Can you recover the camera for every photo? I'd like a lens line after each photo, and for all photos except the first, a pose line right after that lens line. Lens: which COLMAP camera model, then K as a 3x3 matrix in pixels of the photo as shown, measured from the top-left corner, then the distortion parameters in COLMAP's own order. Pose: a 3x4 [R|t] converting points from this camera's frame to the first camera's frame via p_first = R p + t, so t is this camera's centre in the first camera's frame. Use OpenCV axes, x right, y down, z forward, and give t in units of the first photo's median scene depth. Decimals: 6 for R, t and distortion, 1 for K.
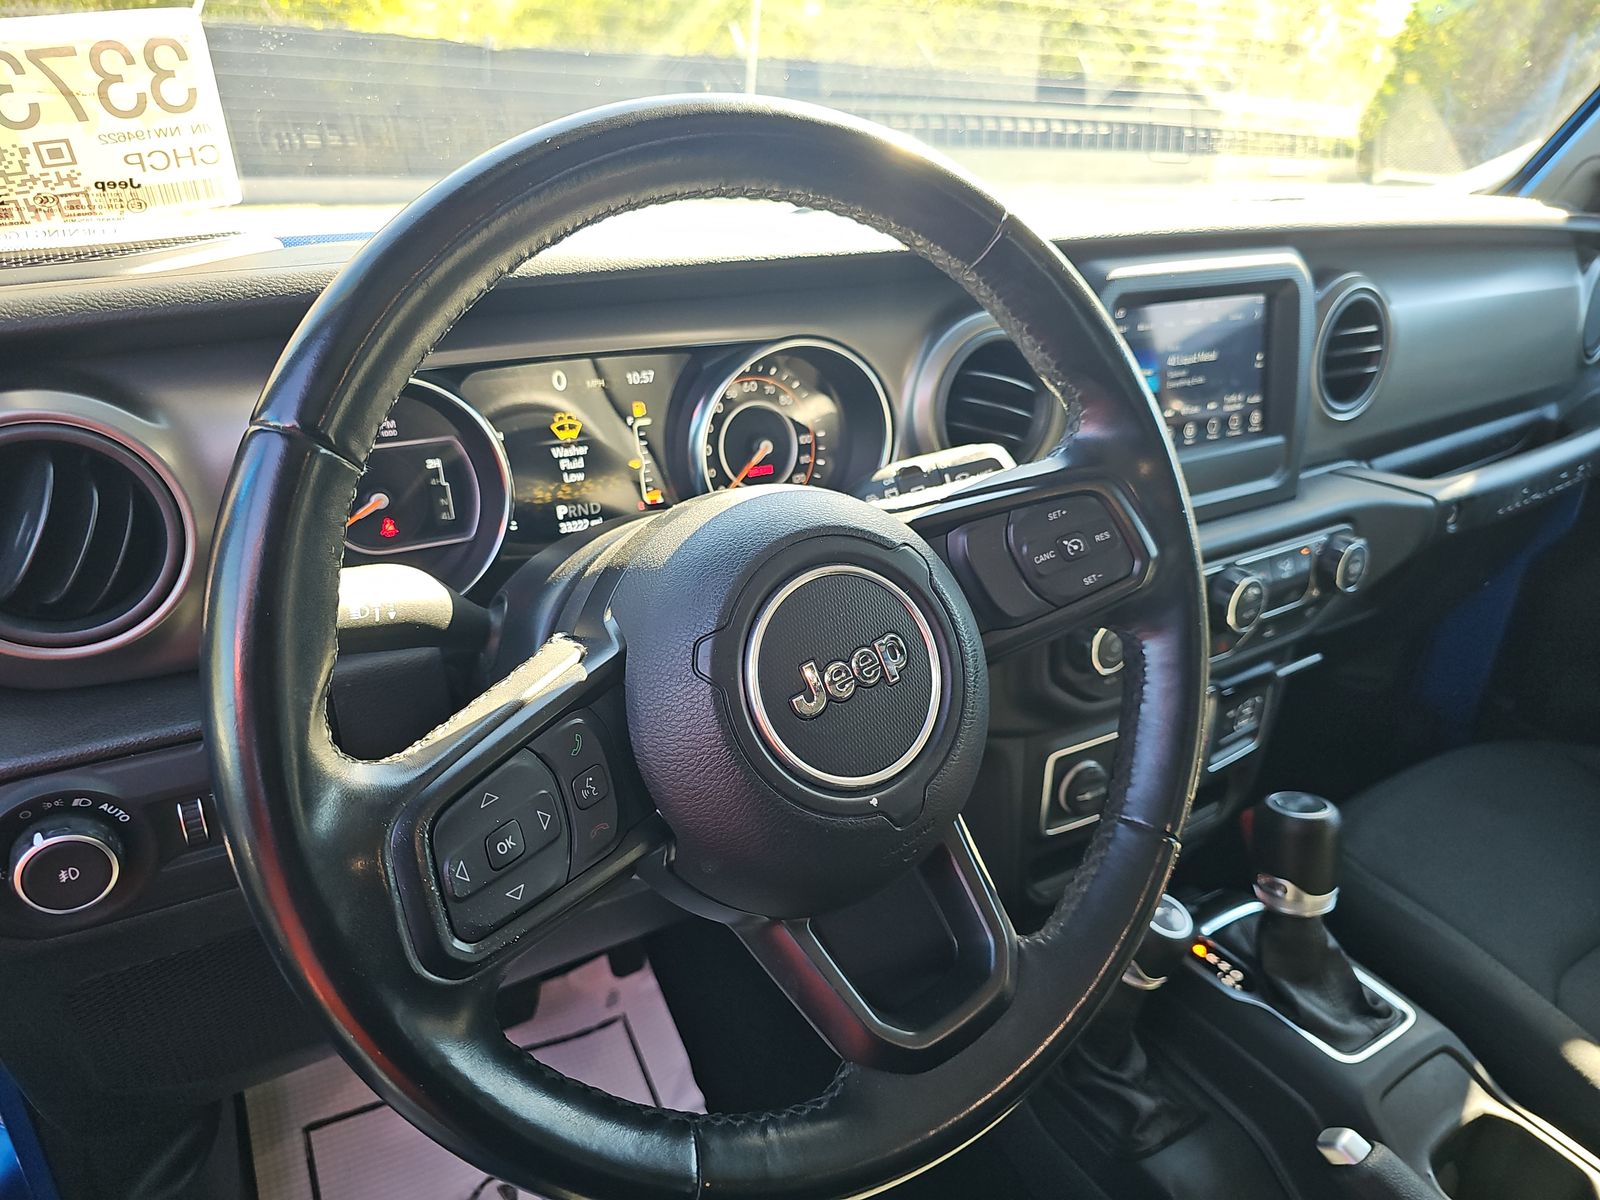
lens RADIAL K [[1081.8, 0, 810.5], [0, 1081.8, 604.2], [0, 0, 1]] dist [0.032659, -0.043057]
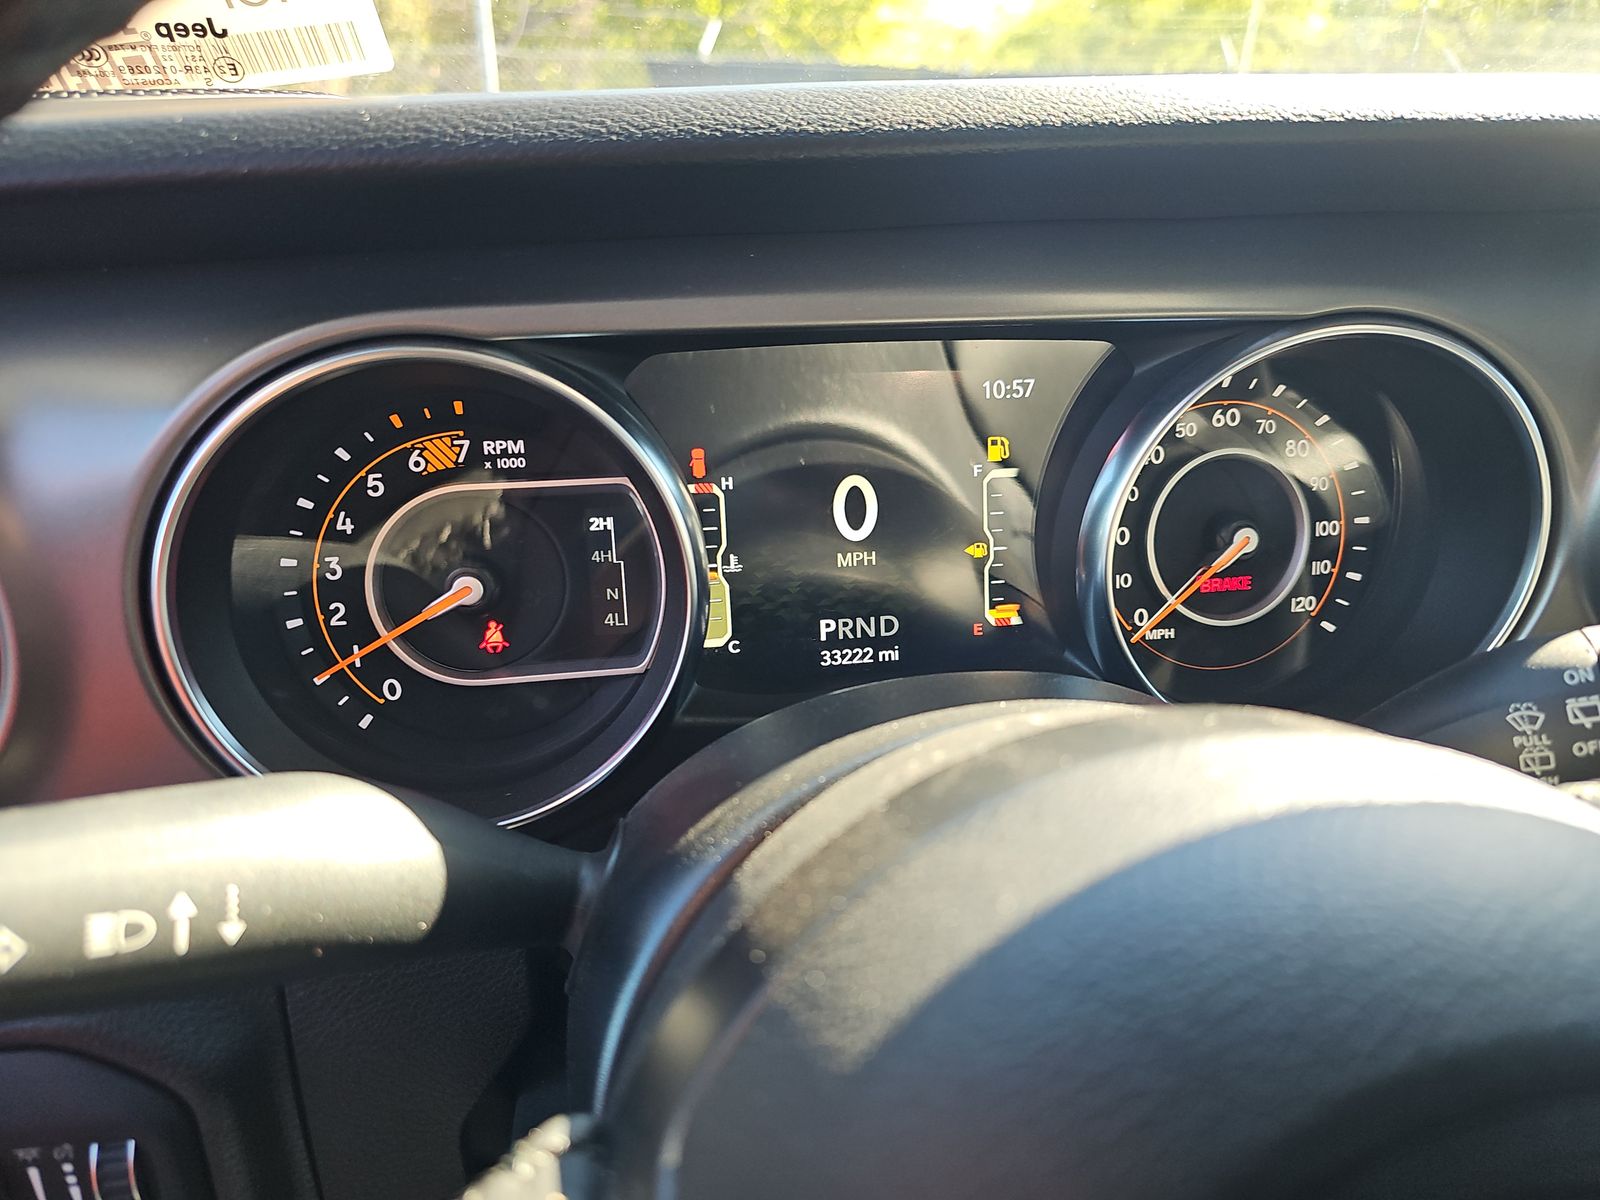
lens RADIAL K [[1081.8, 0, 810.5], [0, 1081.8, 604.2], [0, 0, 1]] dist [0.032659, -0.043057]
pose [[0.923999, 0.123419, -0.361931, -0.036114], [-0.131677, 0.991291, 0.001864, -0.079587], [0.359009, 0.045936, 0.932203, 0.407789]]
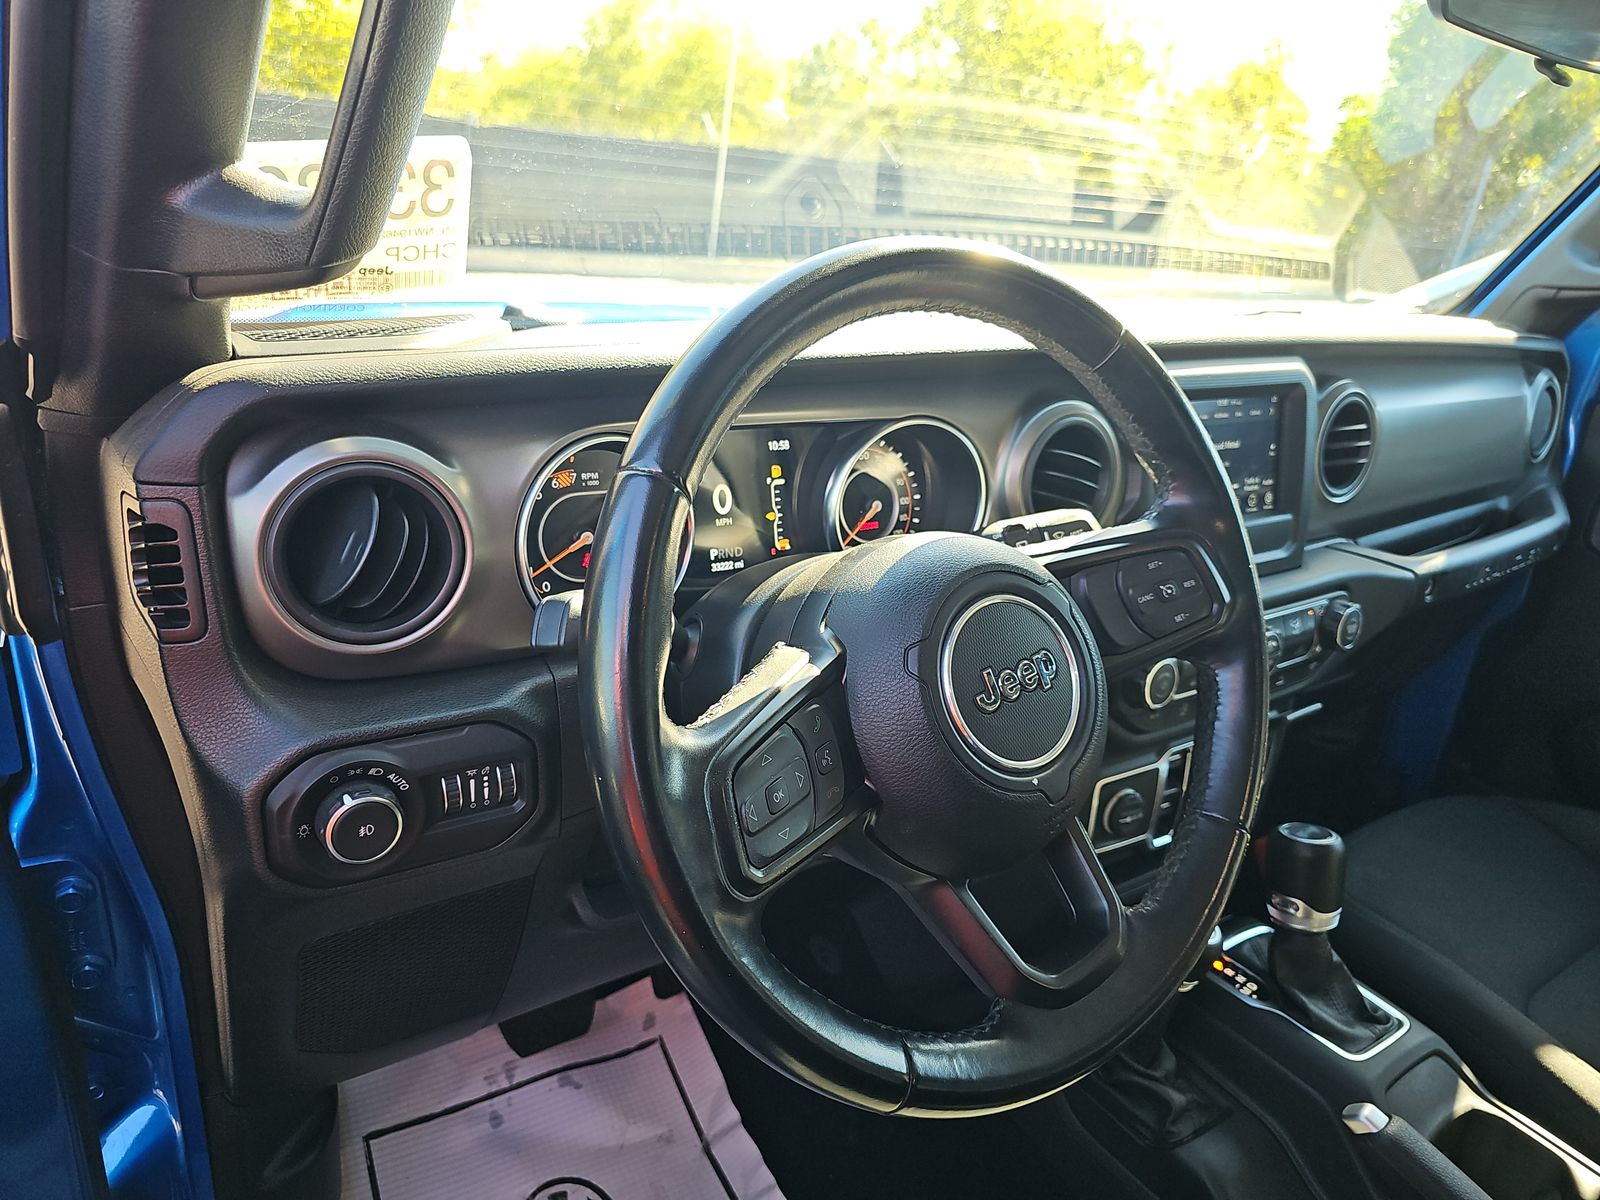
lens RADIAL K [[1070.8, 0, 802.8], [0, 1070.8, 591.1], [0, 0, 1]] dist [0.050830, -0.061872]
pose [[0.998676, 0.031713, 0.040514, -0.145616], [-0.028543, 0.996655, -0.076577, 0.034902], [-0.042807, 0.075320, 0.996240, -0.140226]]
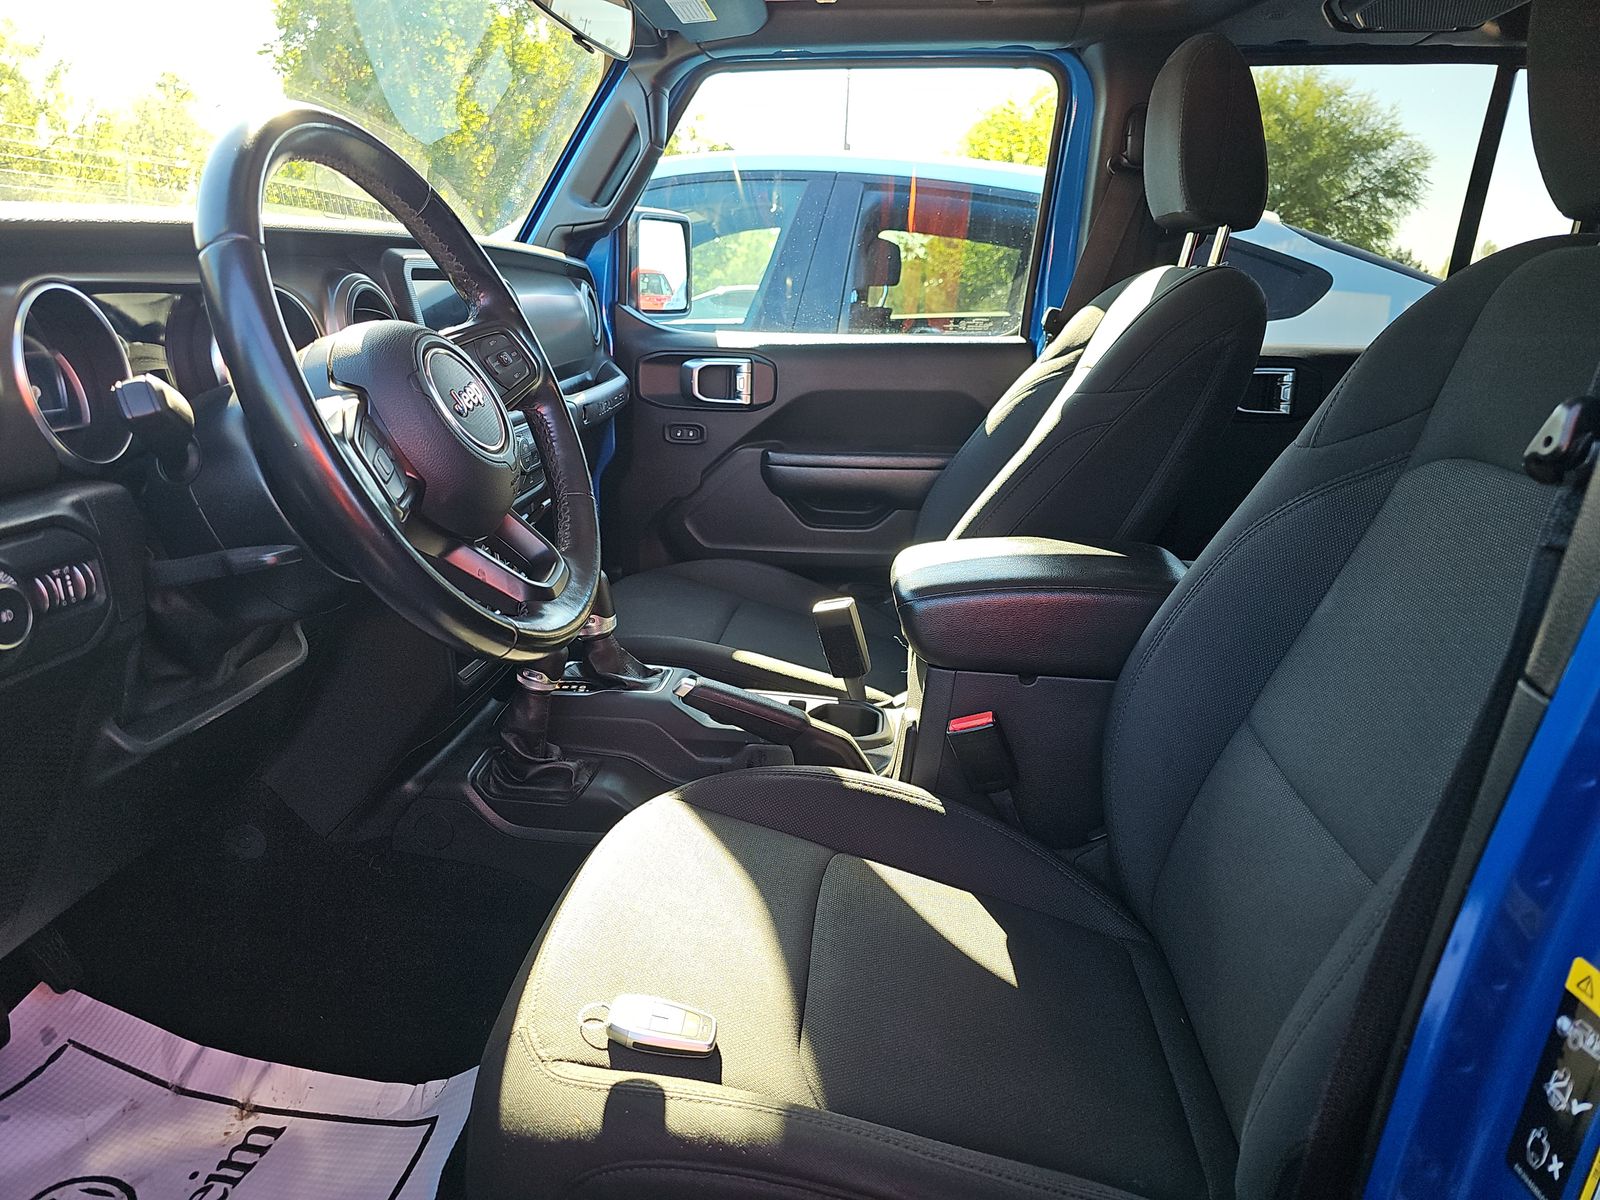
lens RADIAL K [[1070.8, 0, 802.8], [0, 1070.8, 591.1], [0, 0, 1]] dist [0.050830, -0.061872]
pose [[0.622955, -0.241890, 0.743920, -0.618525], [0.337139, 0.941157, 0.023705, 0.305899], [-0.705879, 0.236037, 0.667849, -0.372250]]
